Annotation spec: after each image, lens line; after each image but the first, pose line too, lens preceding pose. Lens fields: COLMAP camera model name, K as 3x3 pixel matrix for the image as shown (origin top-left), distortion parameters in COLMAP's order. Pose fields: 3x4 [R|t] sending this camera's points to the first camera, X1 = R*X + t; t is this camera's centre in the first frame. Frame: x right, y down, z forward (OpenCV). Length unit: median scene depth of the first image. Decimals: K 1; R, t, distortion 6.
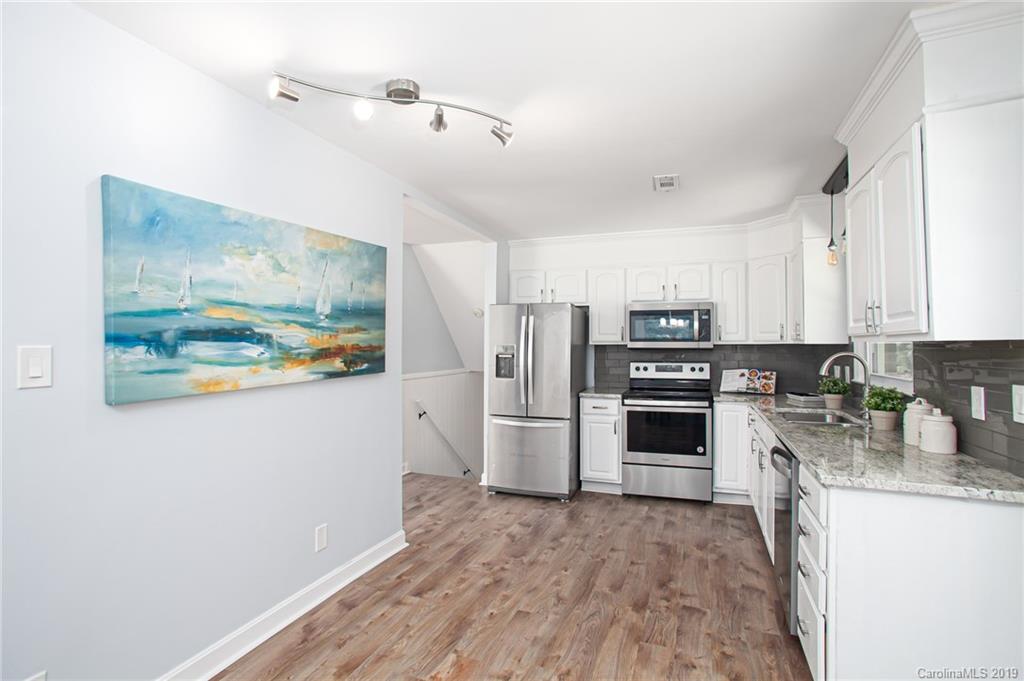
lens RADIAL K [[497.2, 0, 513.6], [0, 497.2, 336.1], [0, 0, 1]] dist [-0.078681, 0.046292]
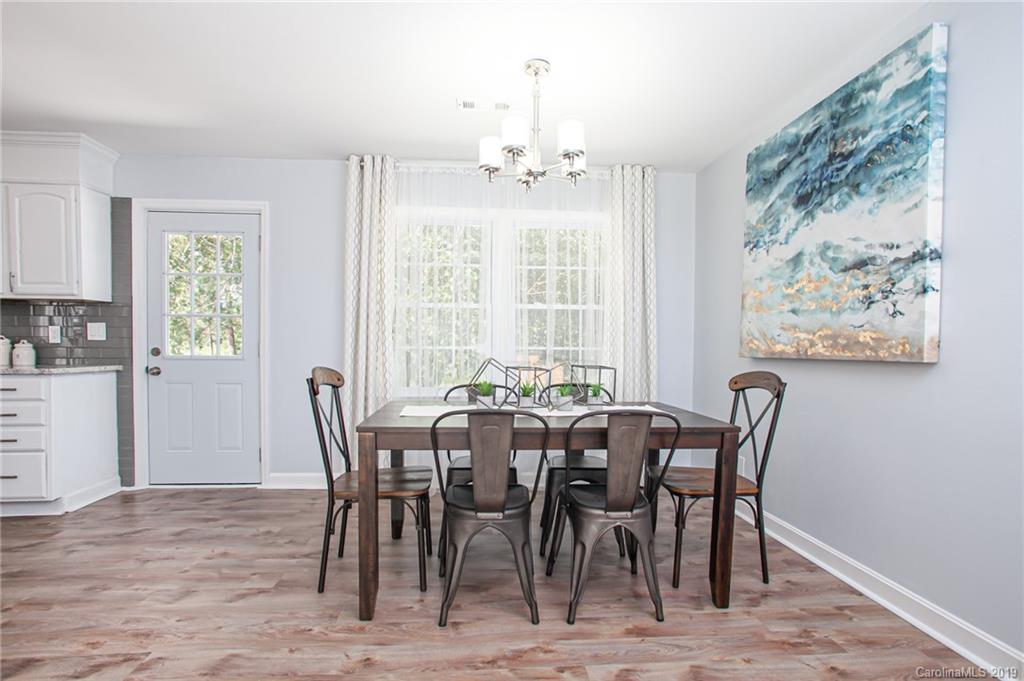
lens RADIAL K [[512.1, 0, 508.2], [0, 512.1, 355.5], [0, 0, 1]] dist [-0.054445, 0.028989]
pose [[-0.429102, -0.018991, 0.903056, -0.766395], [-0.021449, 0.999711, 0.010832, 0.079986], [-0.903001, -0.014721, -0.429385, 0.117476]]
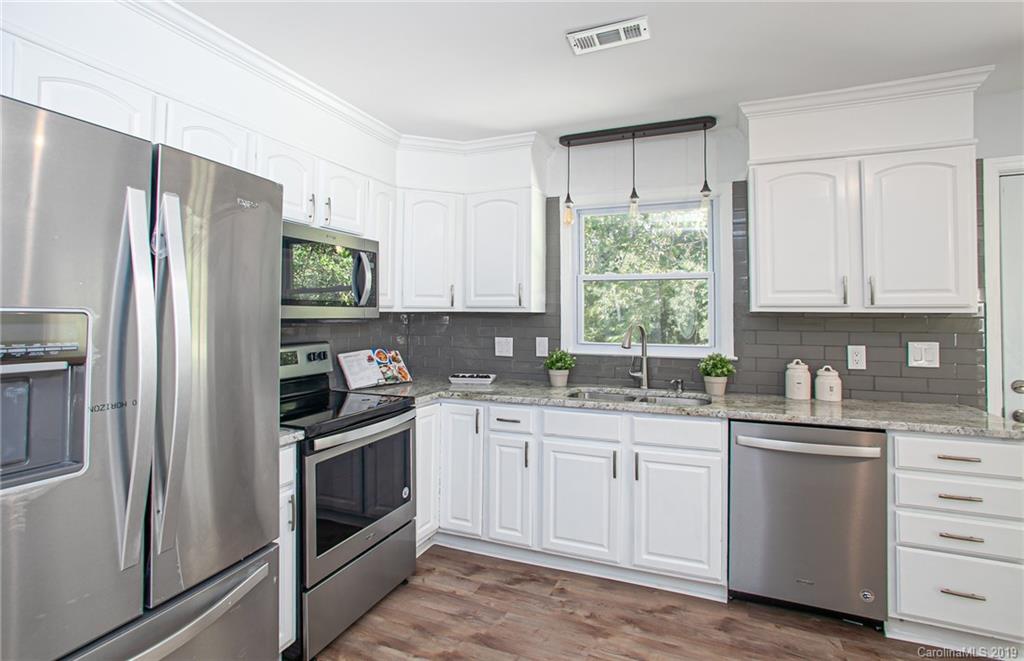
lens RADIAL K [[506.2, 0, 509.1], [0, 506.2, 302.4], [0, 0, 1]] dist [-0.055493, 0.030180]
pose [[0.036941, 0.023102, 0.999050, -0.241327], [-0.022055, 0.999508, -0.022297, 0.018086], [-0.999074, -0.021210, 0.037432, 0.961158]]
